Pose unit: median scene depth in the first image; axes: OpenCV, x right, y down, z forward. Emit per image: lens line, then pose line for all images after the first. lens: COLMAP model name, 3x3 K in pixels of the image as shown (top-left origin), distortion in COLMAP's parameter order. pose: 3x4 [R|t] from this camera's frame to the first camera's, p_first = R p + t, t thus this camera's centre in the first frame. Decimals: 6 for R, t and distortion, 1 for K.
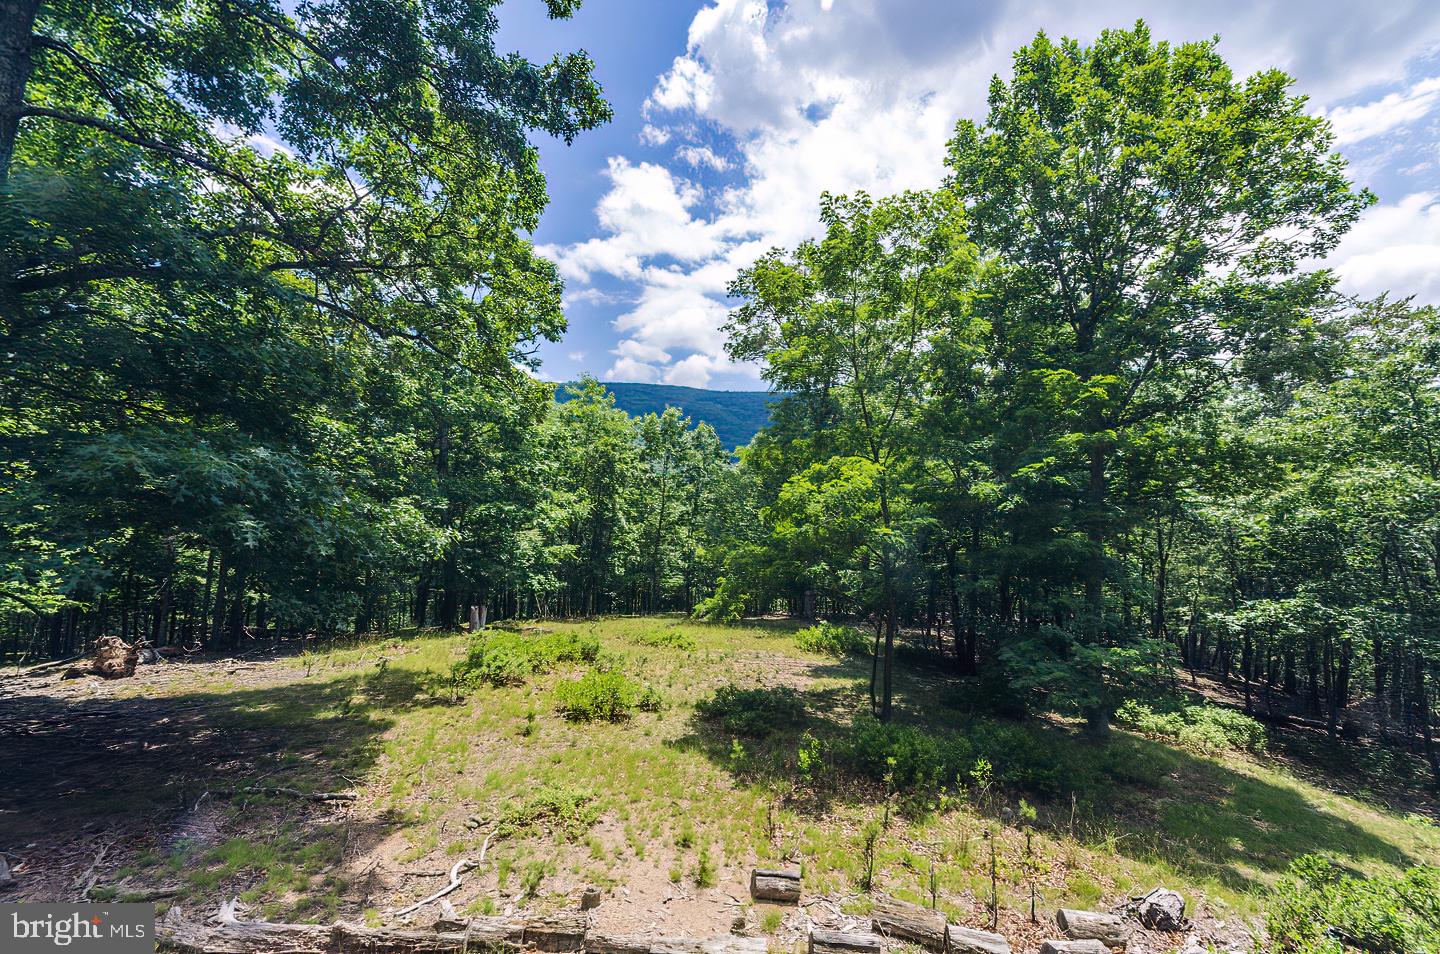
lens RADIAL K [[619.9, 0, 734.8], [0, 619.9, 486.8], [0, 0, 1]] dist [0.002556, 0.000503]
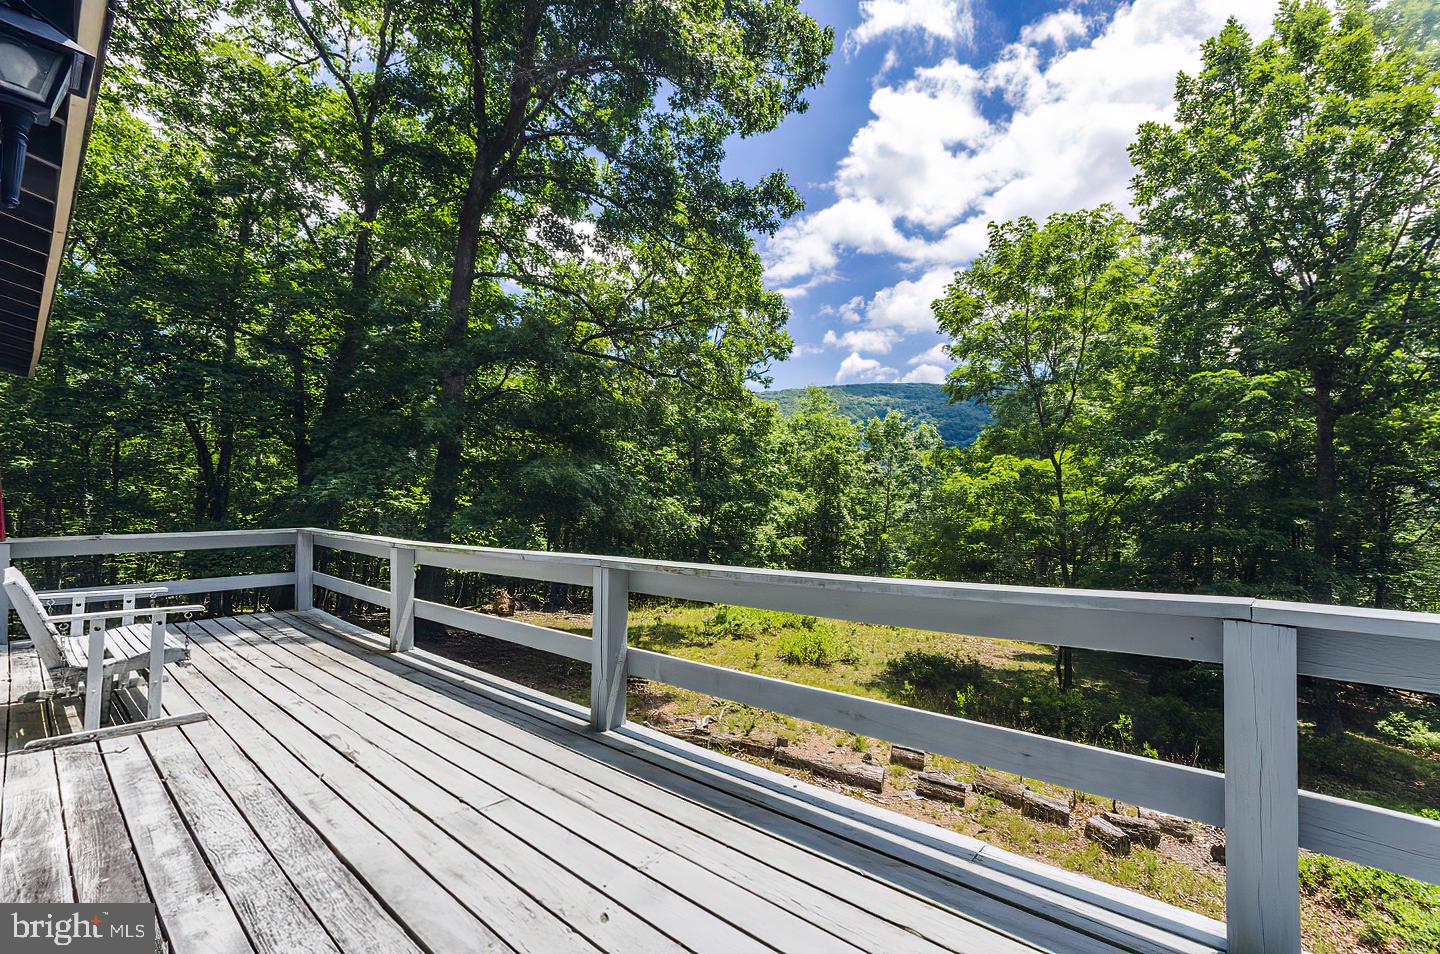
lens RADIAL K [[619.9, 0, 734.8], [0, 619.9, 486.8], [0, 0, 1]] dist [0.002556, 0.000503]
pose [[0.927804, -0.019157, -0.372576, 0.072250], [0.018477, 0.999815, -0.005397, 0.005213], [0.372610, -0.001877, 0.927986, -0.143605]]
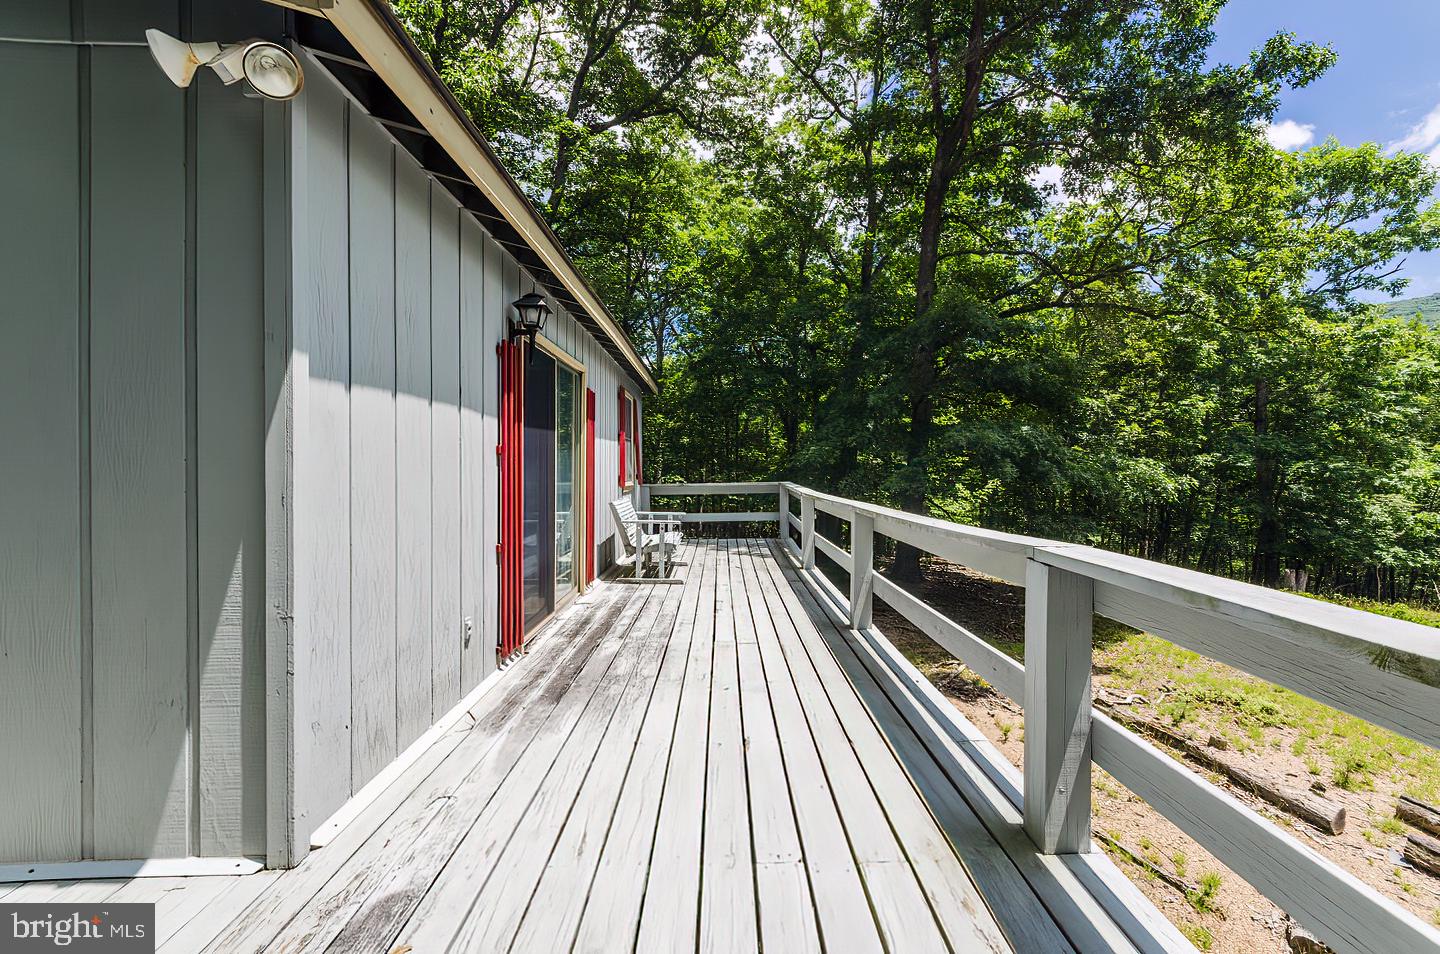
lens RADIAL K [[635.0, 0, 756.3], [0, 635.0, 462.7], [0, 0, 1]] dist [0.001558, 0.000788]
pose [[0.375012, -0.012116, -0.926941, 0.189898], [0.031277, 0.999511, -0.000411, 0.006494], [0.926492, -0.028838, 0.375207, -0.120690]]
